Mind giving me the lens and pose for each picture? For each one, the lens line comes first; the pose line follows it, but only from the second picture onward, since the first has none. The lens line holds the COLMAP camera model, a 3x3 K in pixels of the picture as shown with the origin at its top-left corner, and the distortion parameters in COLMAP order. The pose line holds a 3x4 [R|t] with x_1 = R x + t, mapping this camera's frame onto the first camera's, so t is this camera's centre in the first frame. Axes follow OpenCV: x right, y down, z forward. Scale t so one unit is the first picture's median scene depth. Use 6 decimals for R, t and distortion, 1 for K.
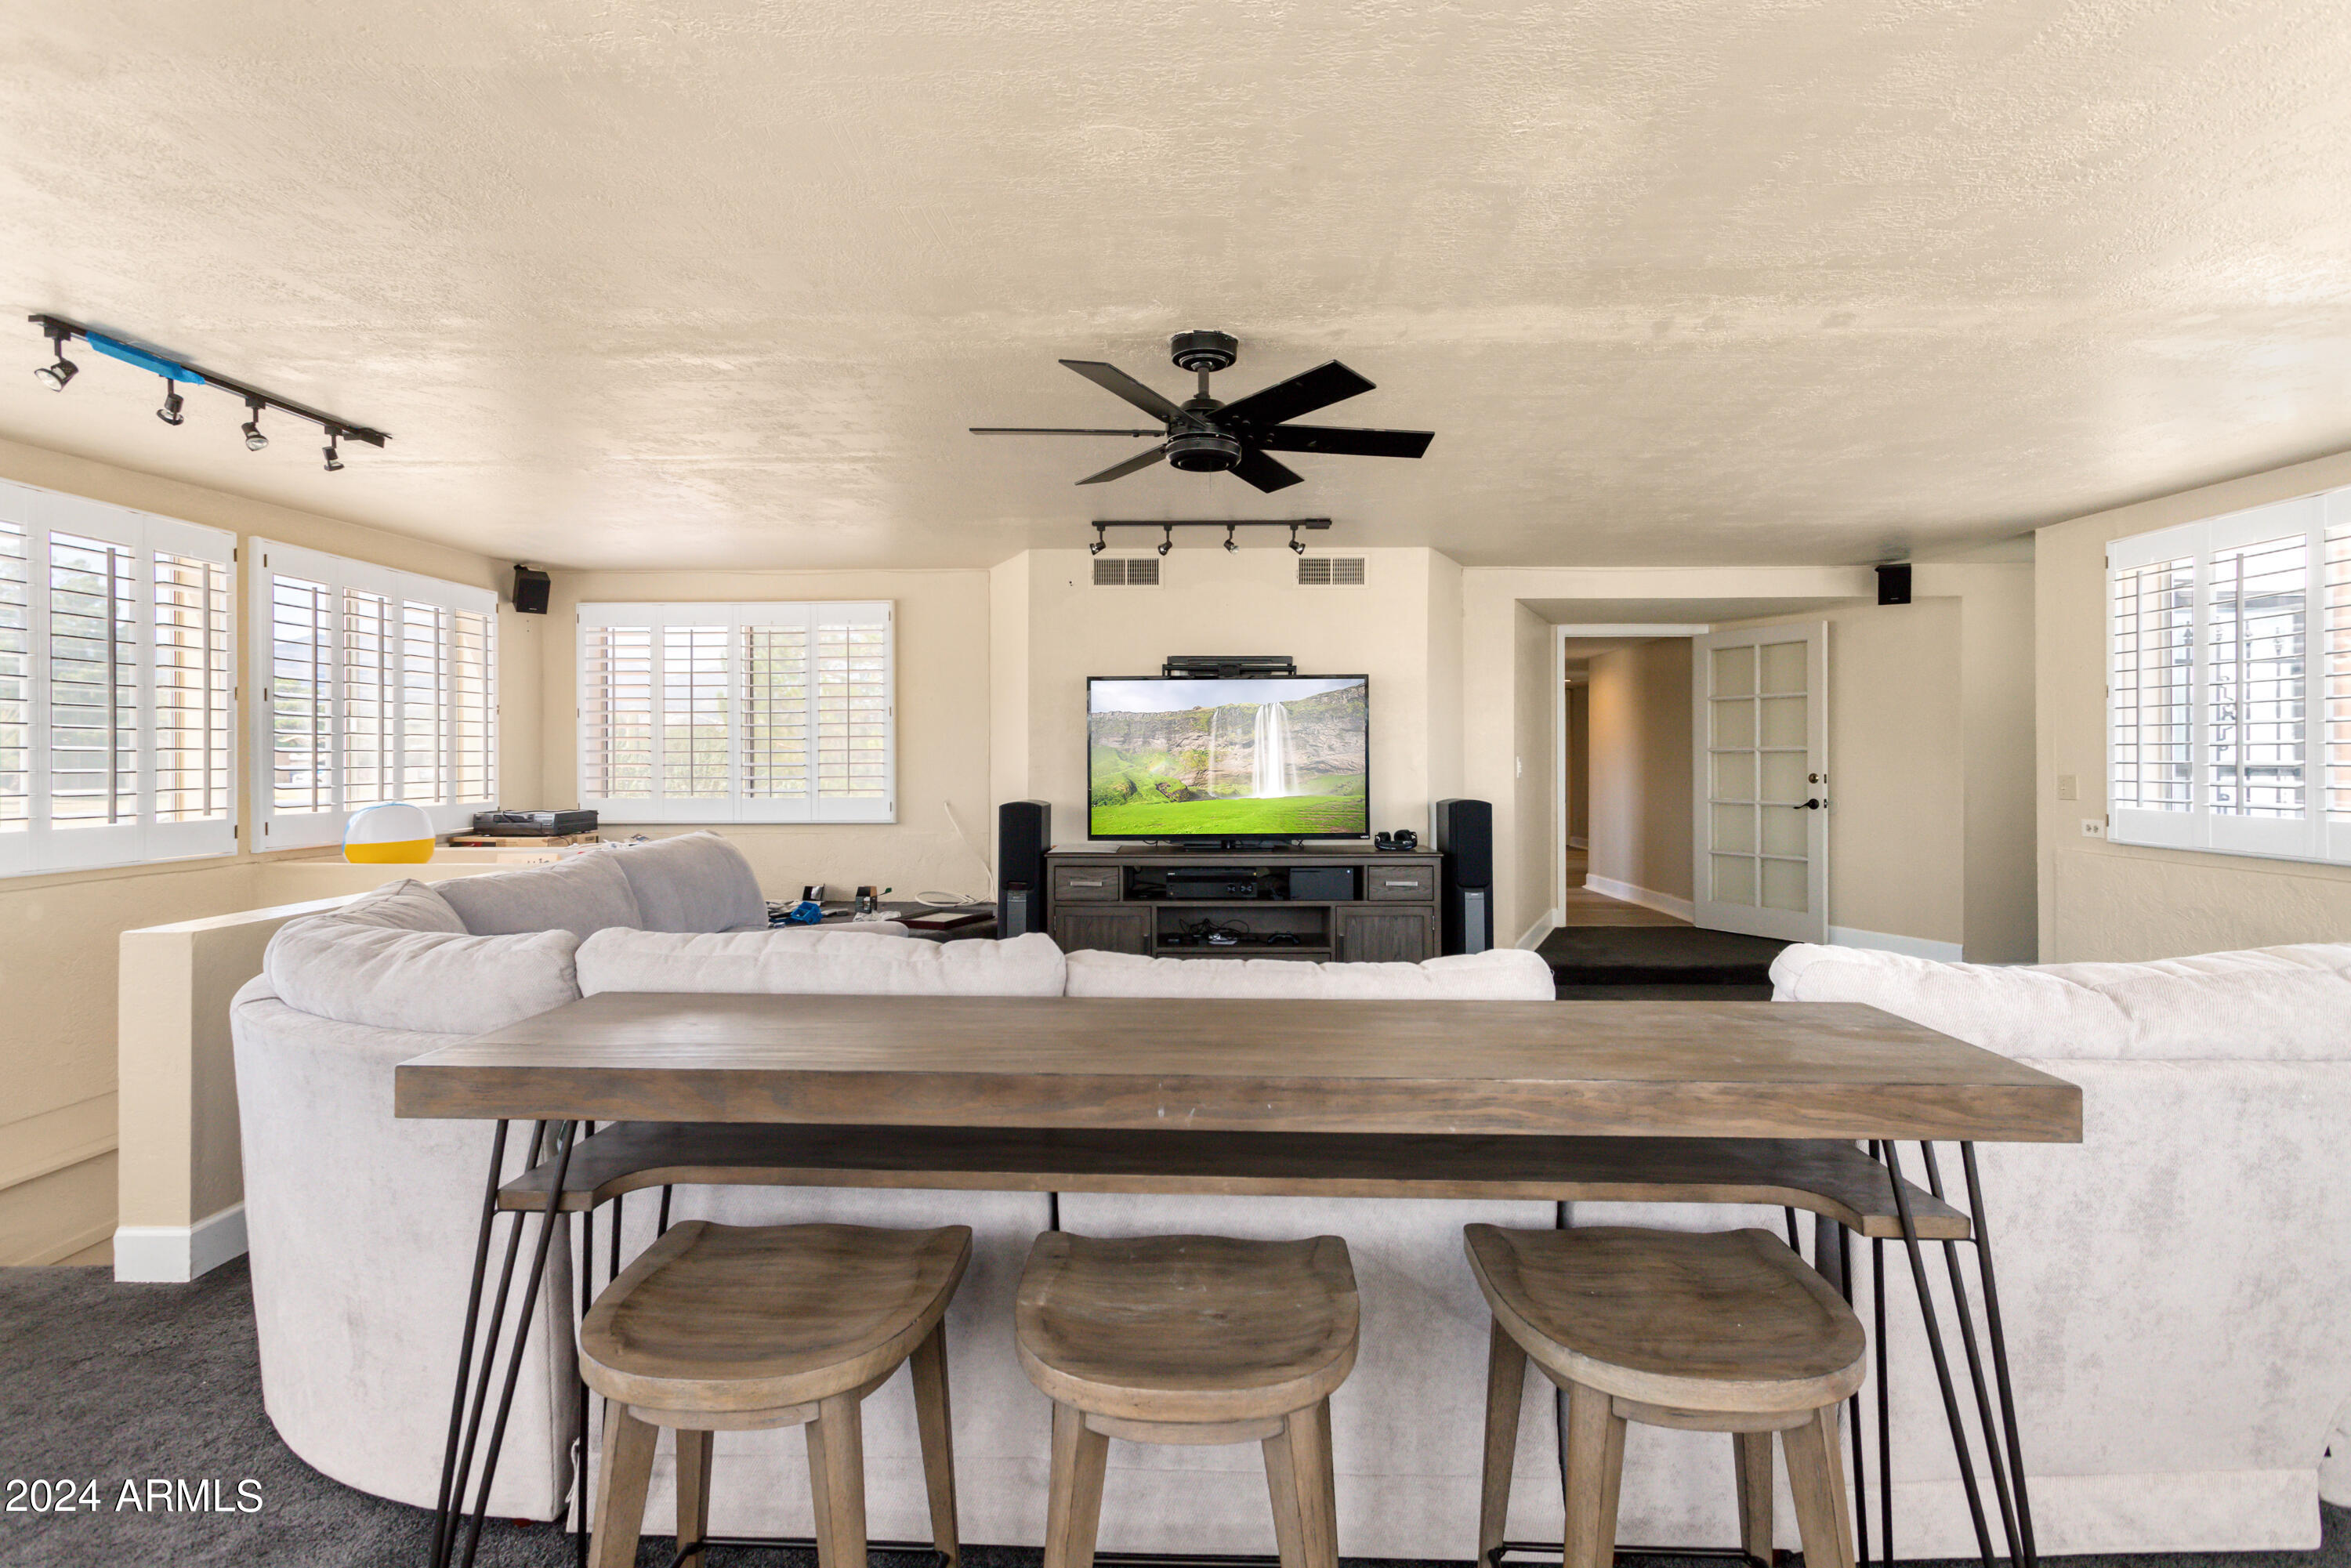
lens RADIAL K [[1148.1, 0, 1172.5], [0, 1148.1, 765.8], [0, 0, 1]] dist [0.004280, 0.000797]
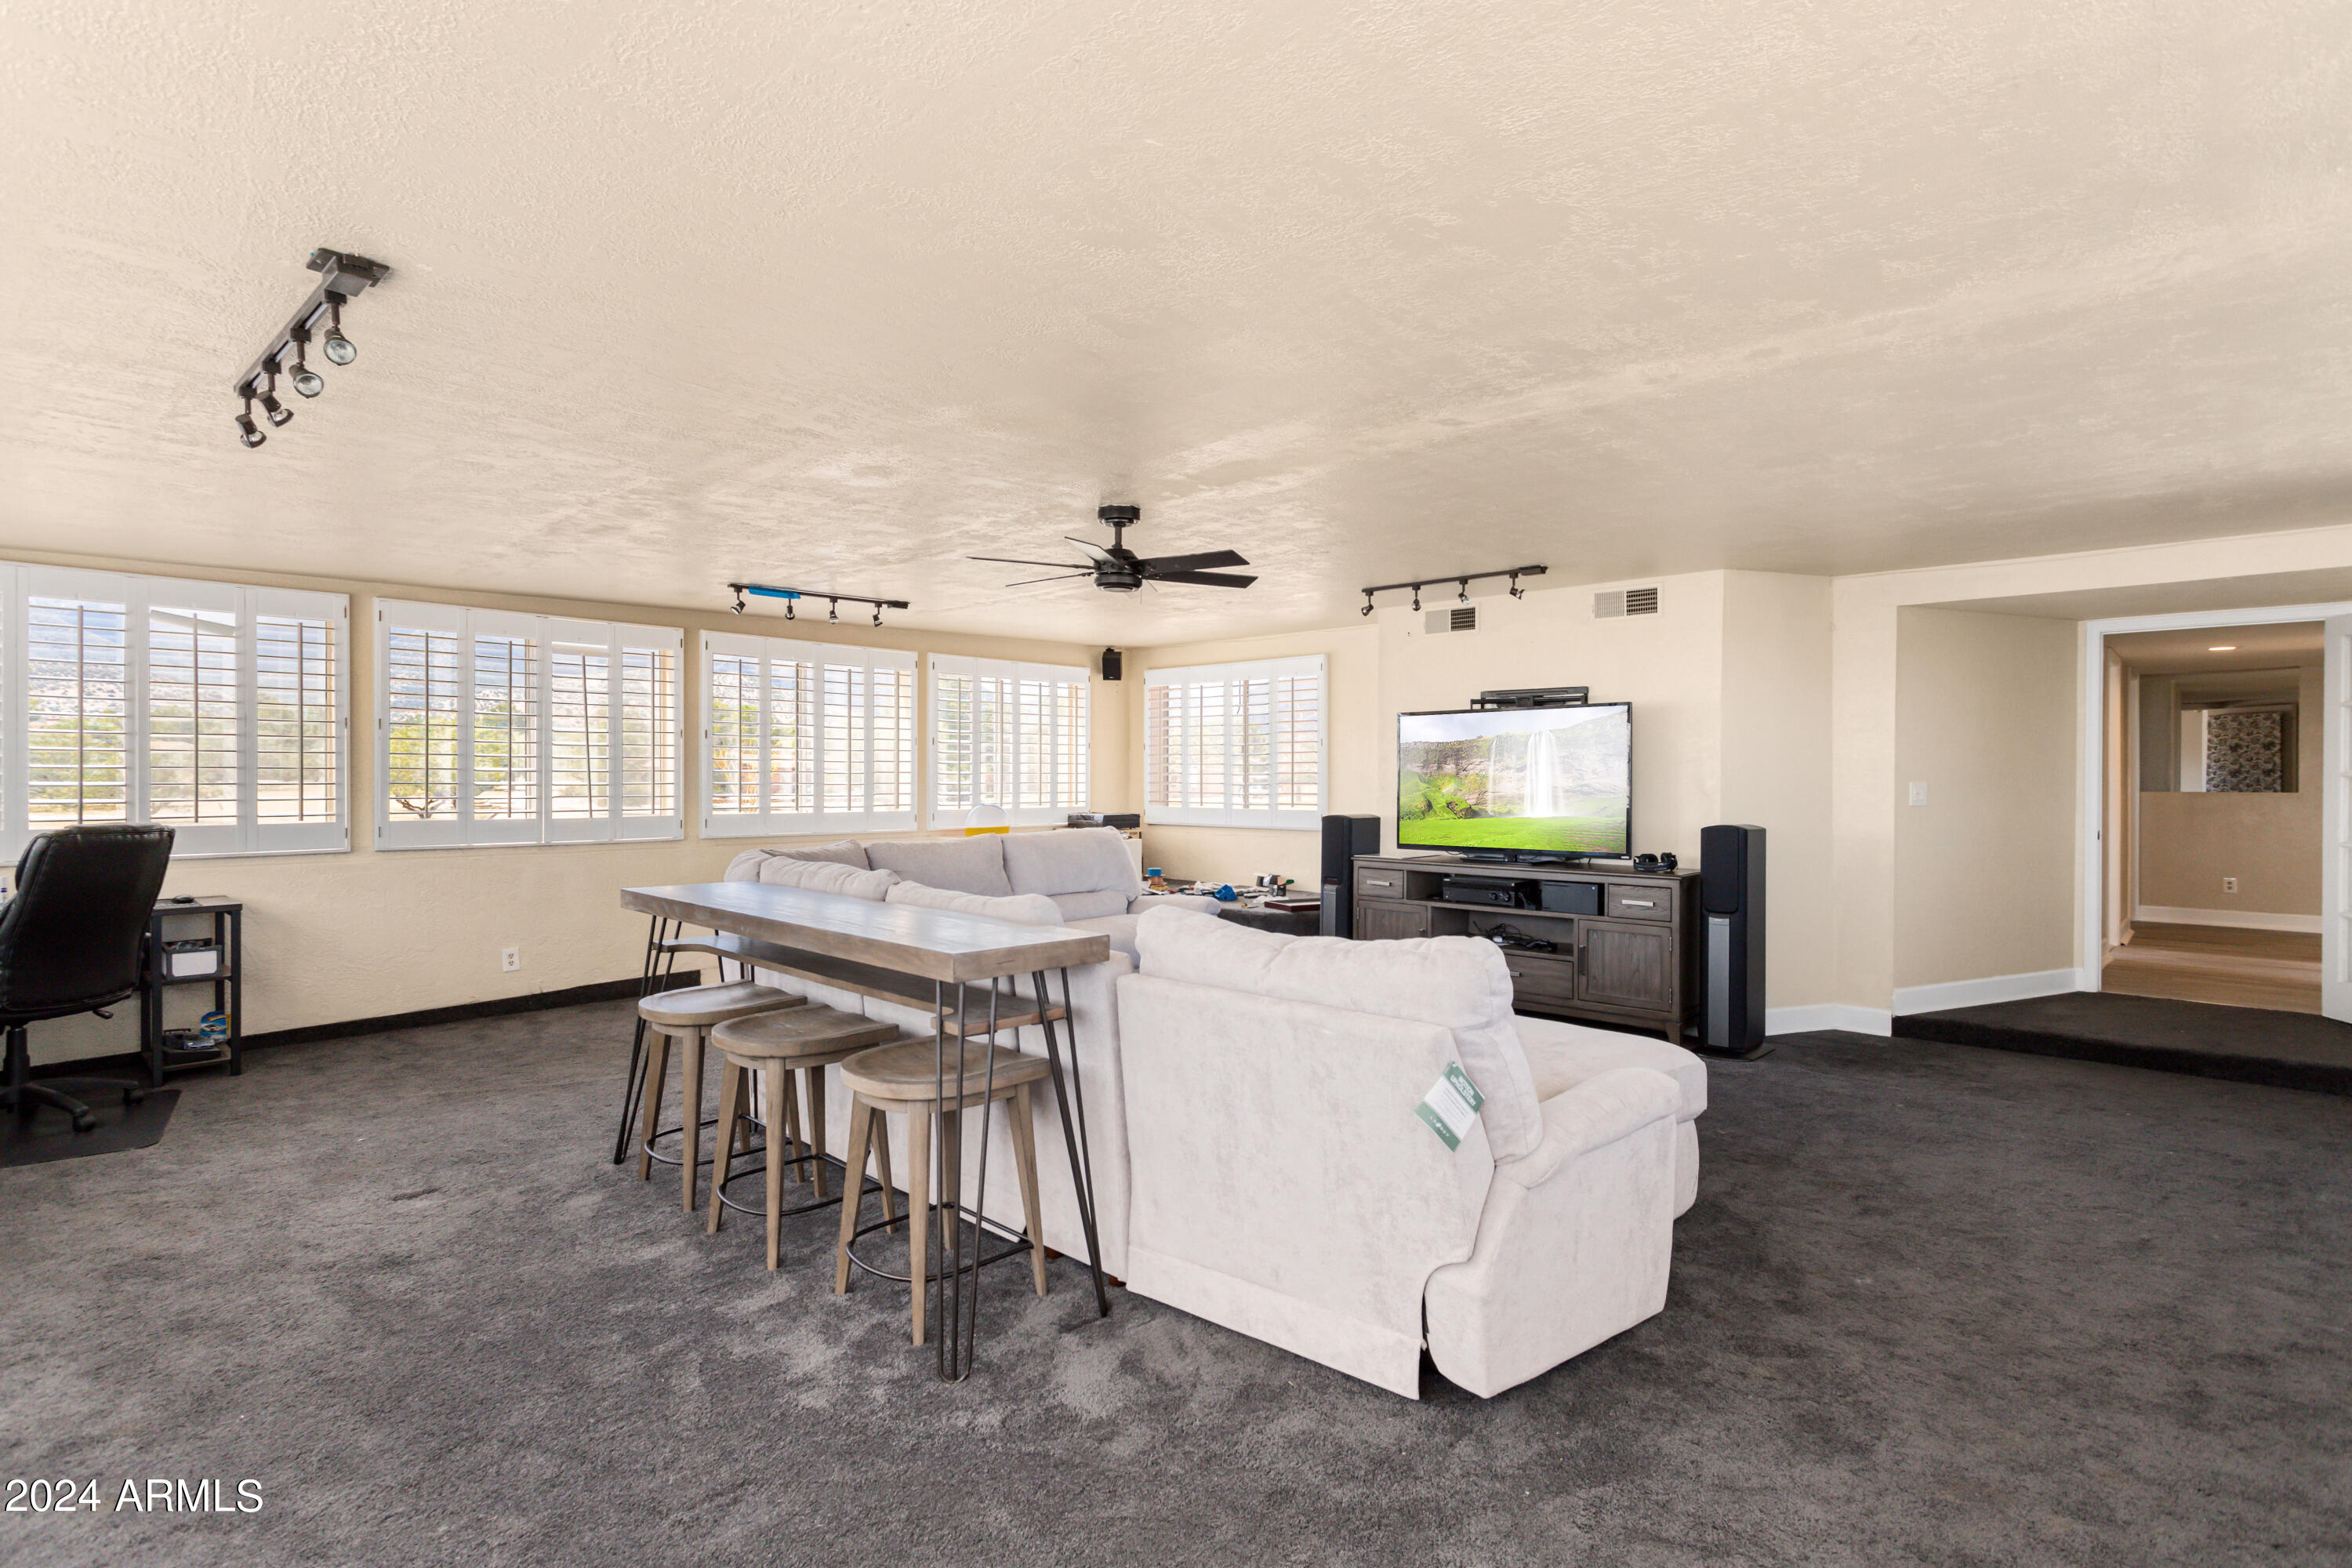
lens RADIAL K [[1126.4, 0, 1176.5], [0, 1126.4, 788.8], [0, 0, 1]] dist [0.005214, 0.000682]
pose [[0.746709, 0.011327, -0.665054, 0.543165], [-0.009440, 0.999935, 0.006432, -0.003207], [0.665084, 0.001475, 0.746767, -0.037150]]
